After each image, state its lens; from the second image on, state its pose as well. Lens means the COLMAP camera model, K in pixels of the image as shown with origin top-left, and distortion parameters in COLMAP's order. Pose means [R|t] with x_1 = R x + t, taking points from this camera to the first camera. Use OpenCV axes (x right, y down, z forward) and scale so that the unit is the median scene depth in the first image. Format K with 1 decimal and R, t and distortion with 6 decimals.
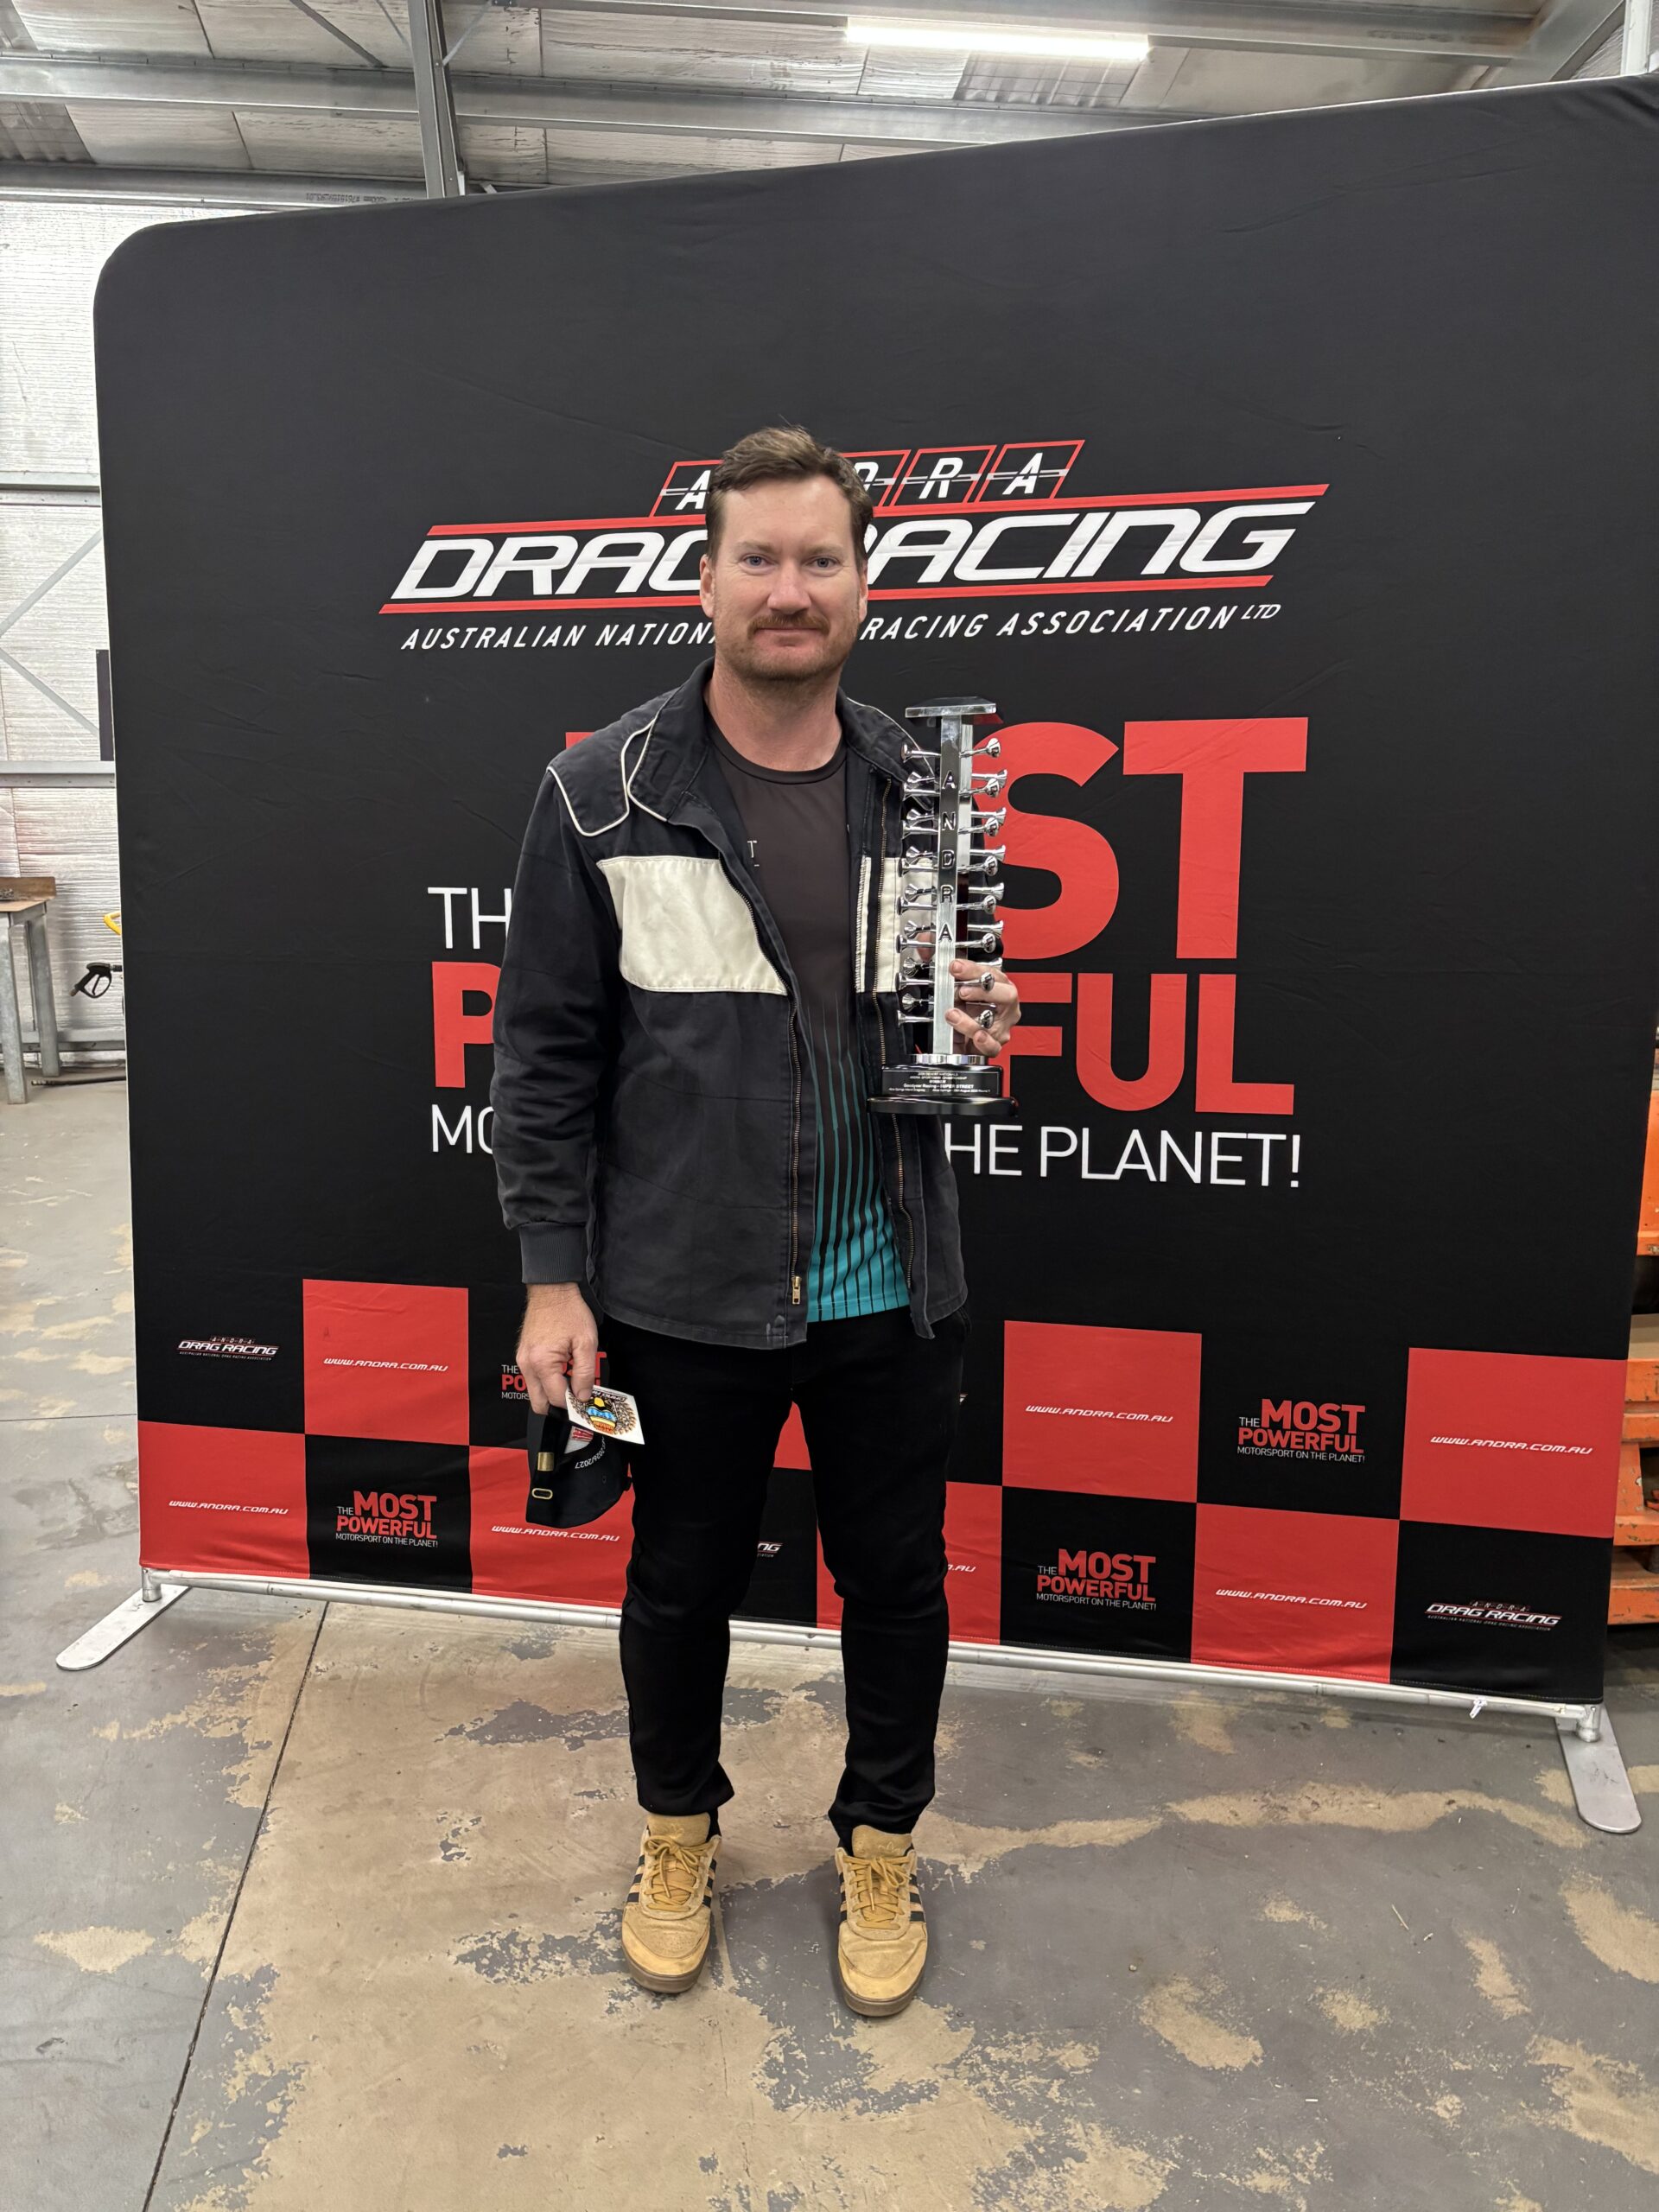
lens RADIAL K [[1636.4, 0, 822.6], [0, 1636.4, 1109.5], [0, 0, 1]] dist [0.048188, -0.053302]
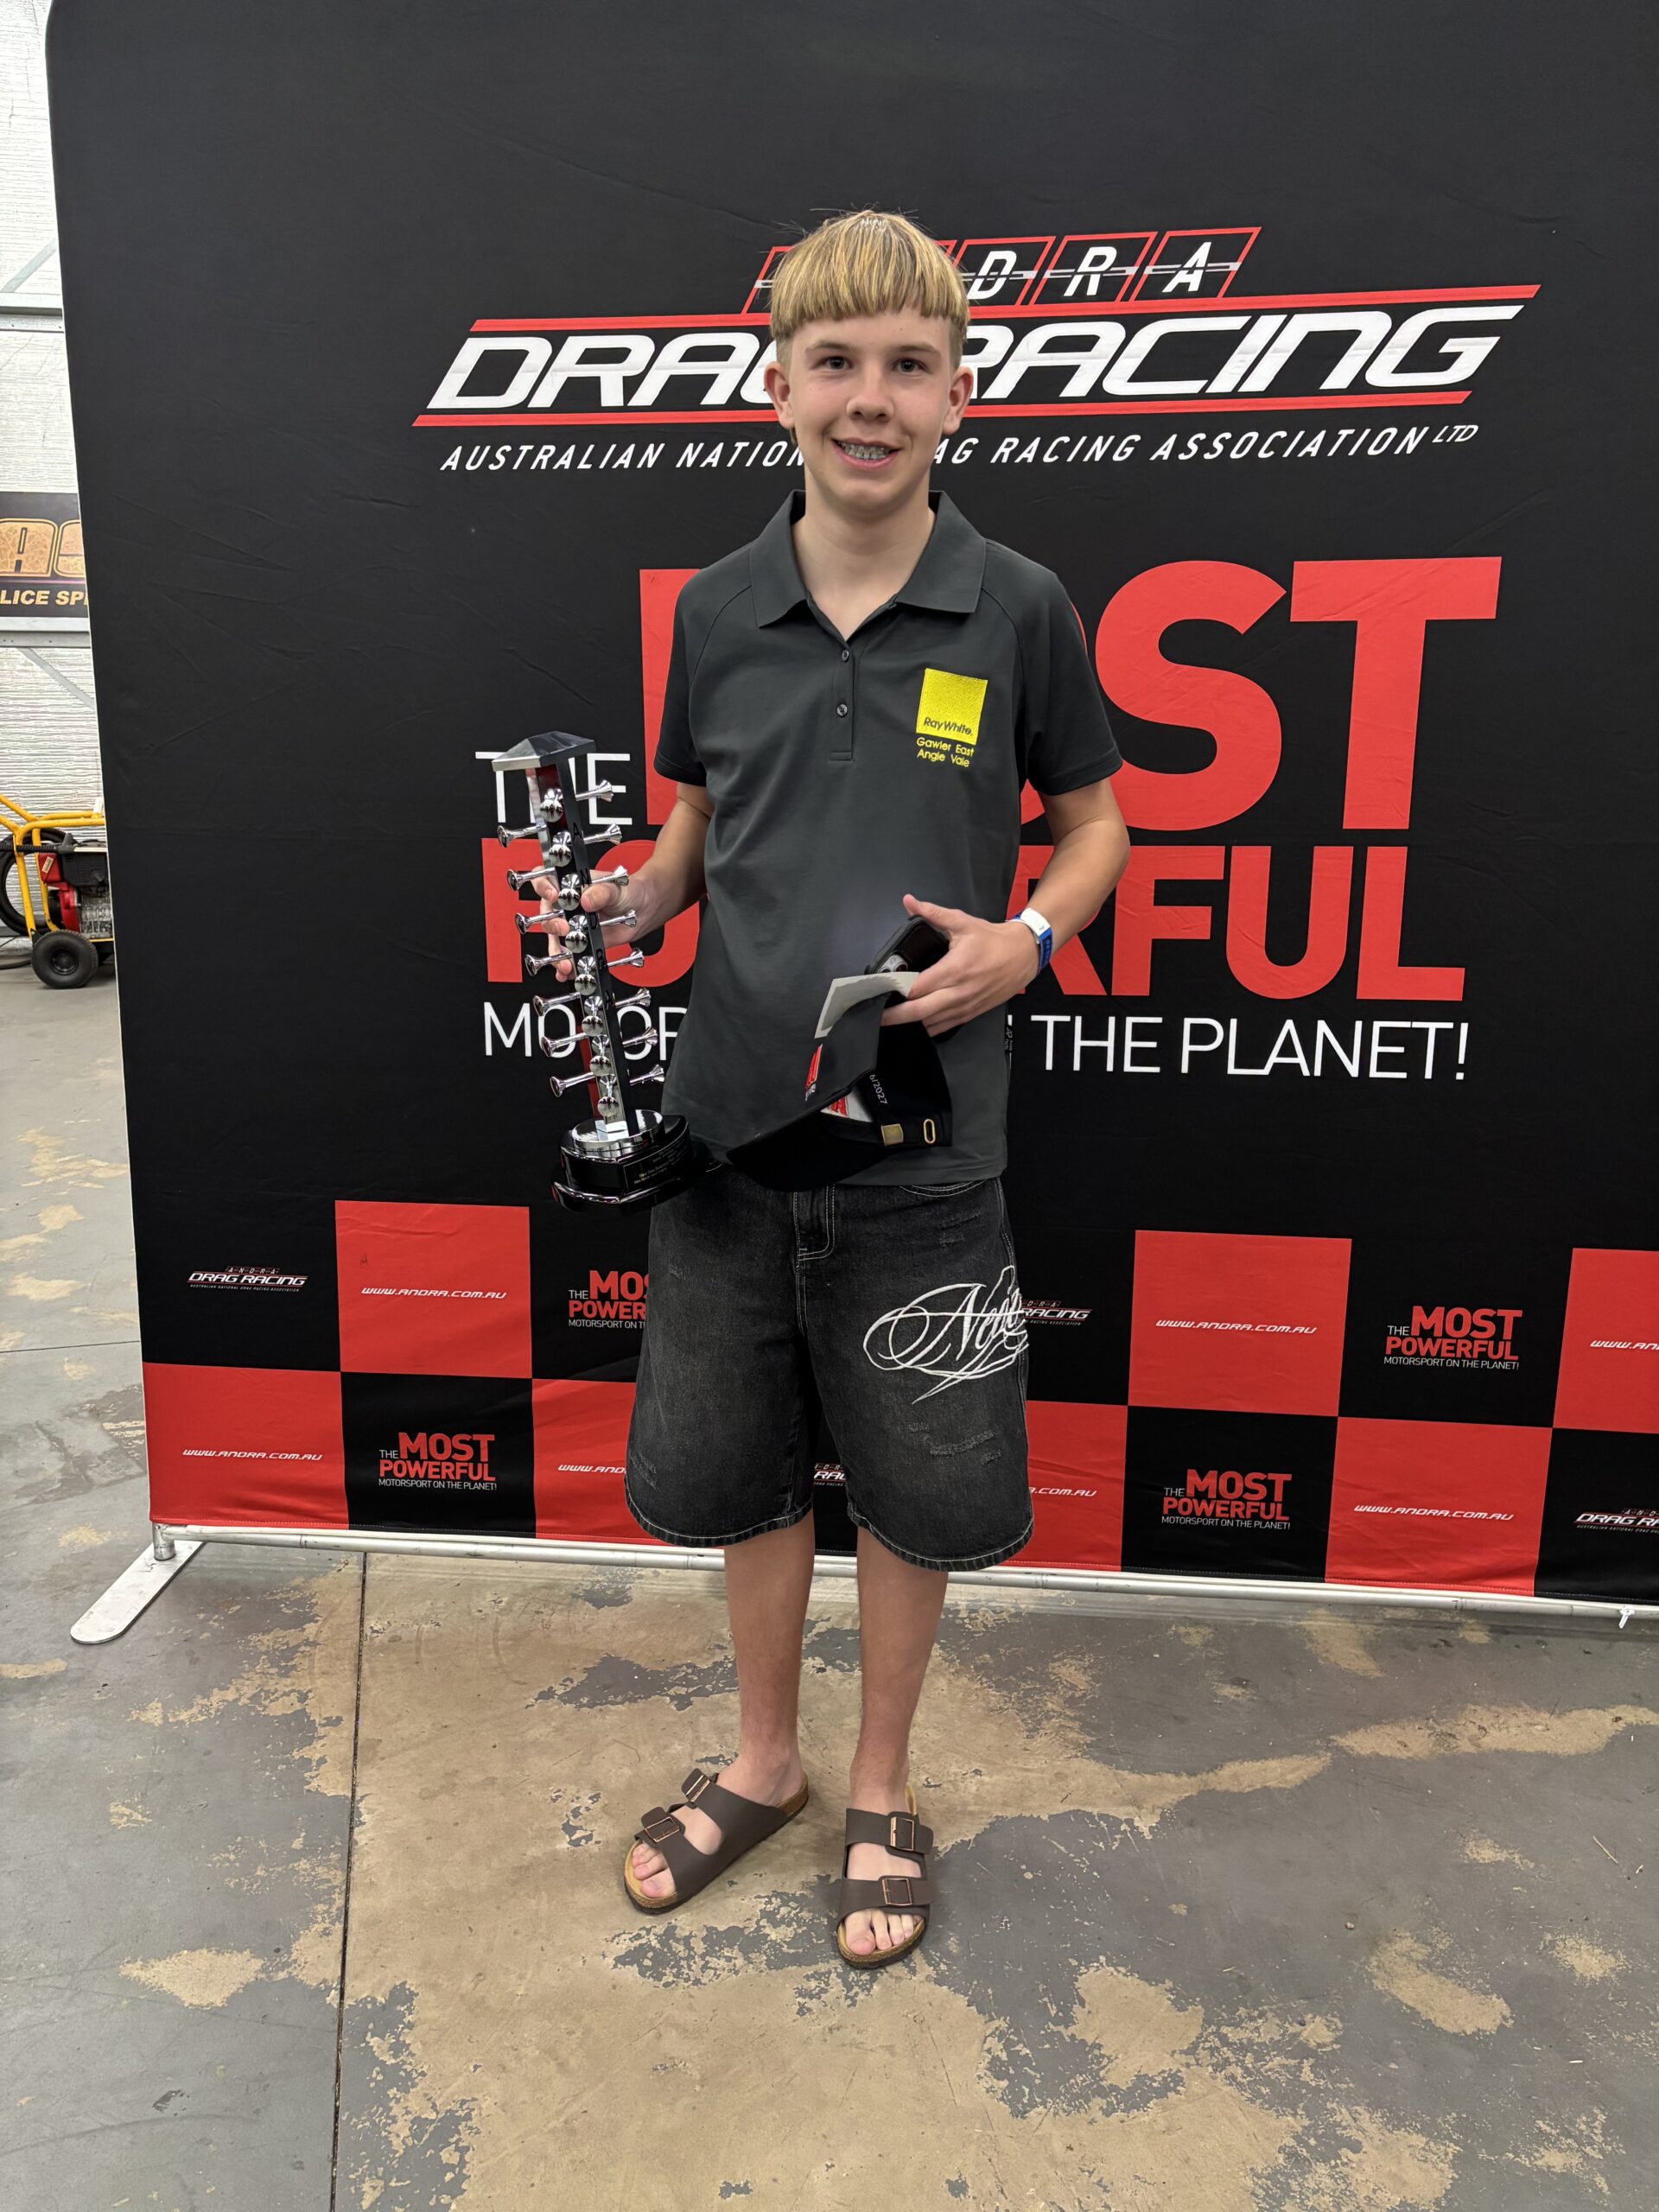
lens RADIAL K [[1624.7, 0, 809.2], [0, 1624.7, 1106.8], [0, 0, 1]] dist [0.058041, -0.062566]
pose [[0.995736, -0.020128, 0.090030, -0.159678], [0.013498, 0.997193, 0.073650, -0.010141], [-0.091259, -0.072120, 0.993212, 0.119293]]
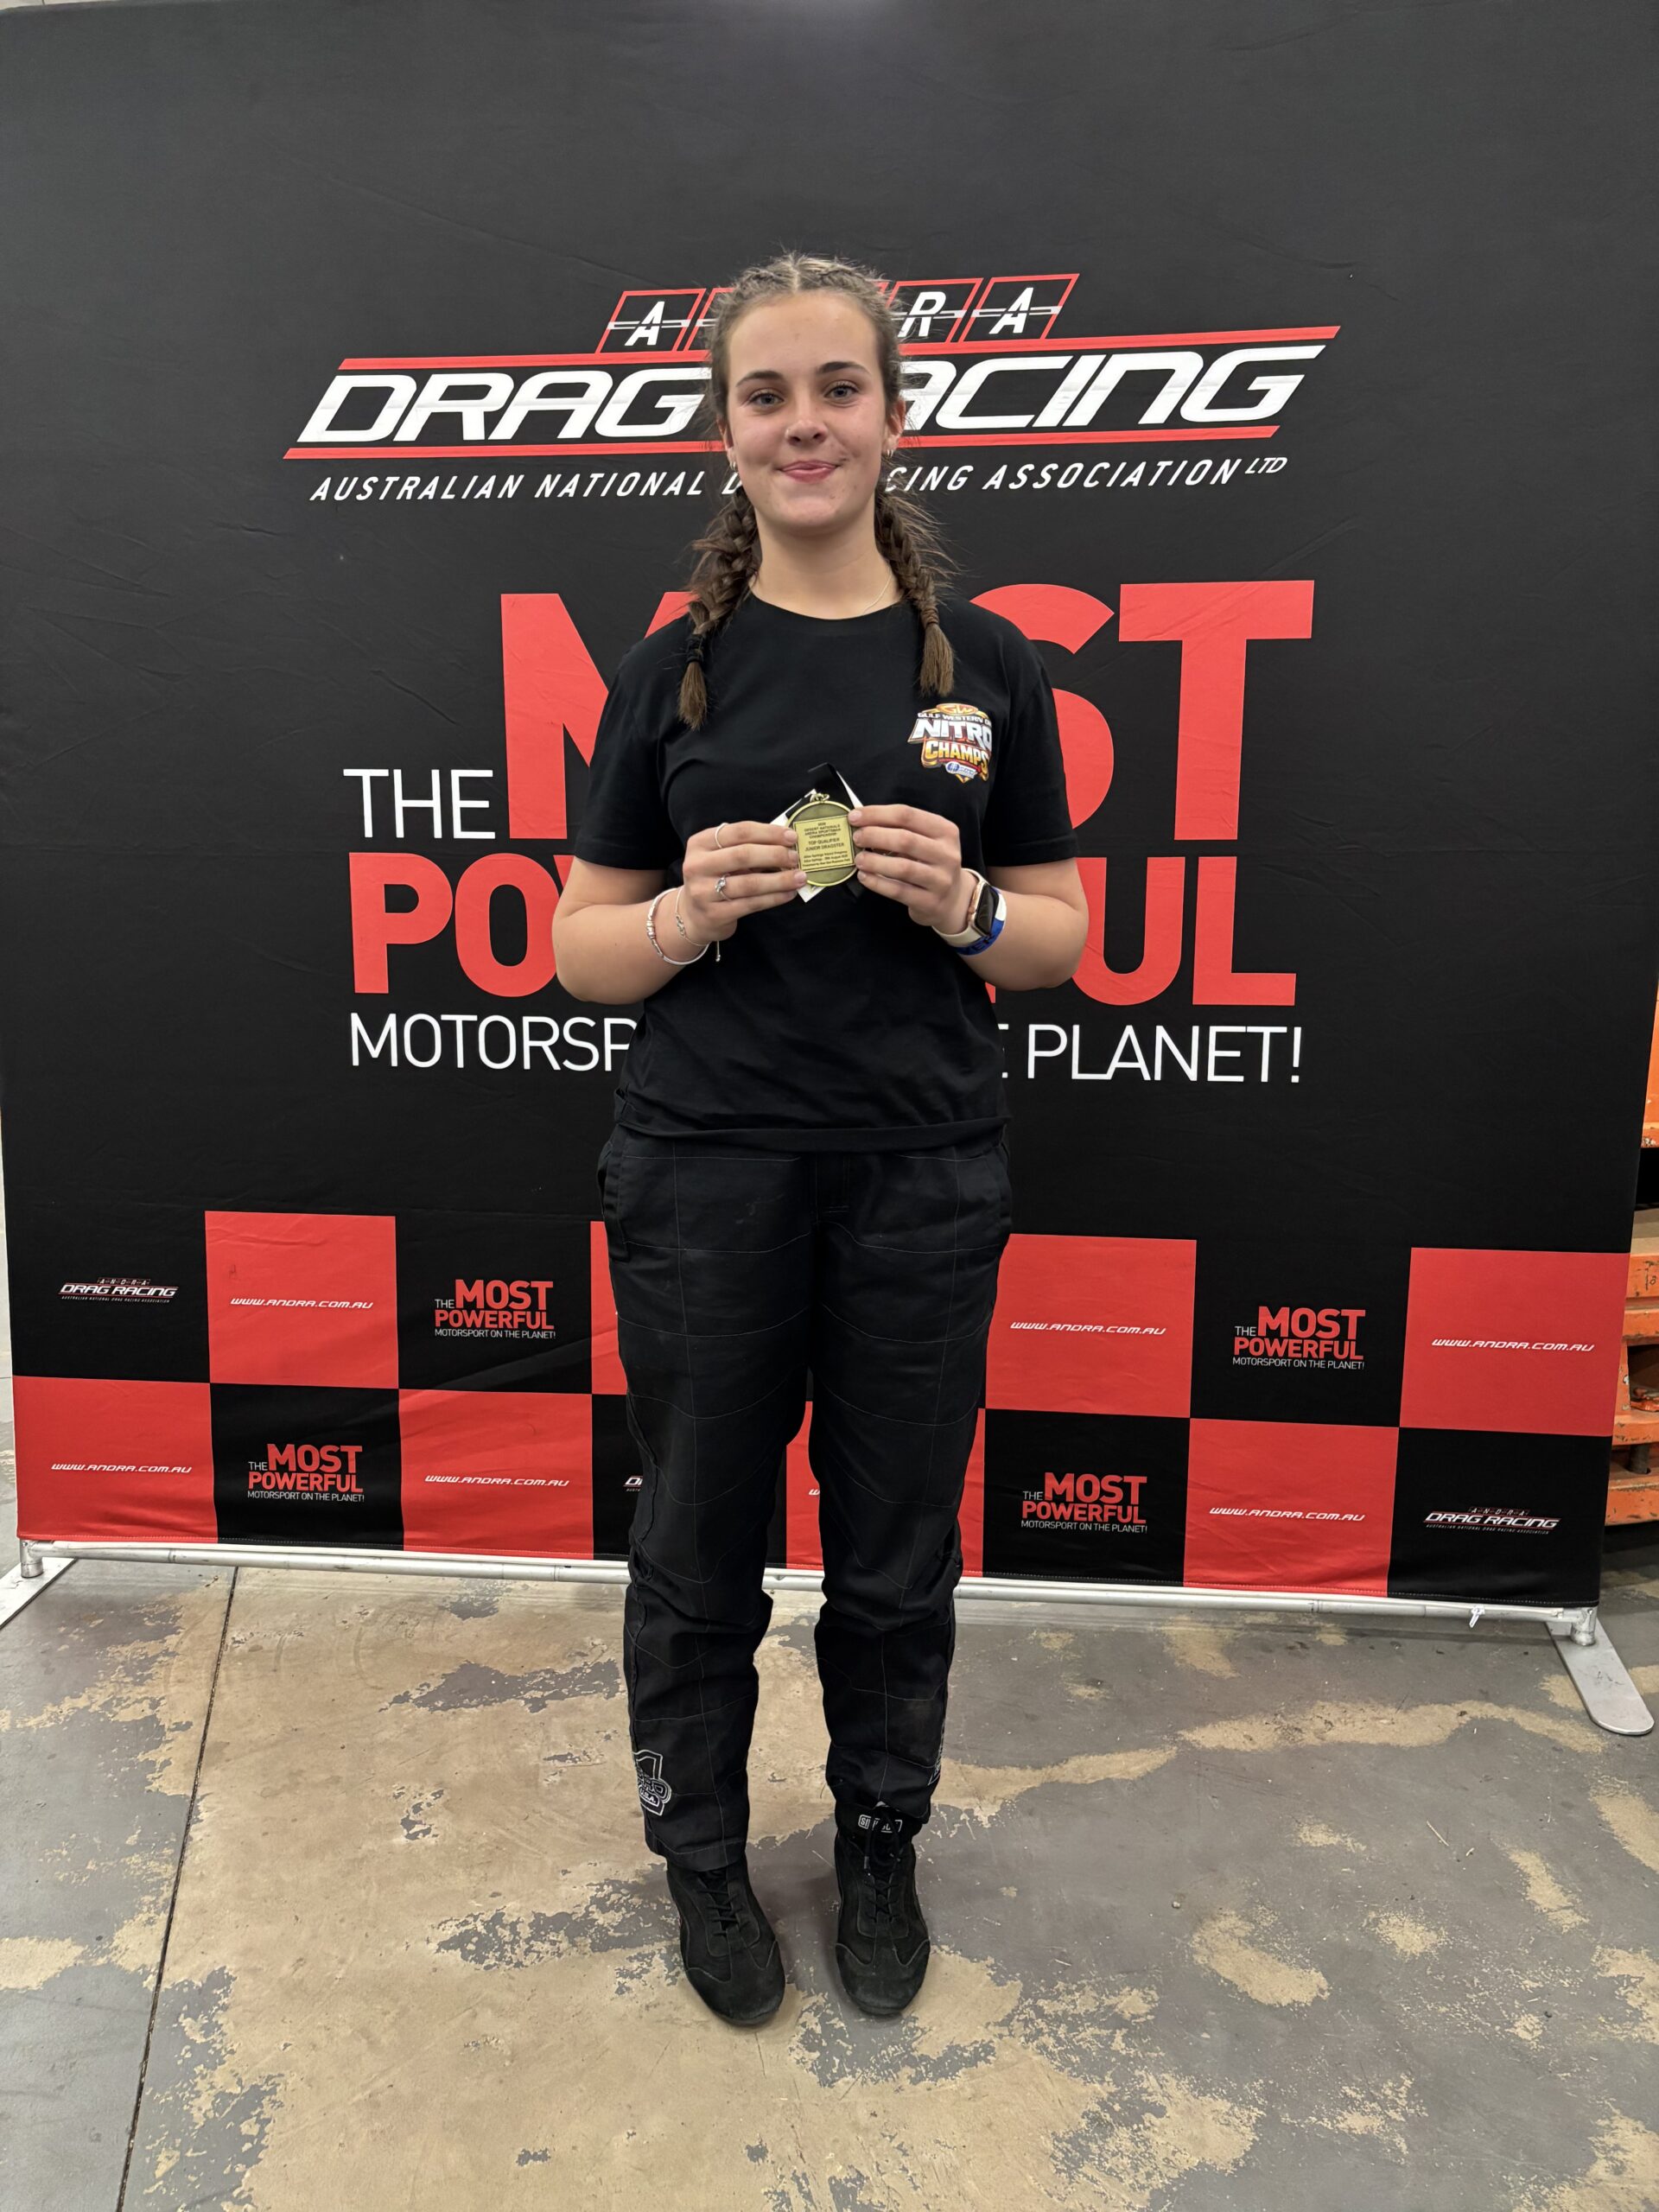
lens RADIAL K [[1629.7, 0, 812.6], [0, 1629.7, 1107.3], [0, 0, 1]] dist [0.056362, -0.060924]
pose [[0.994314, -0.016423, 0.105211, -0.090882], [0.014772, 0.999755, 0.016454, 0.041983], [-0.105456, -0.014806, 0.994314, 0.085141]]
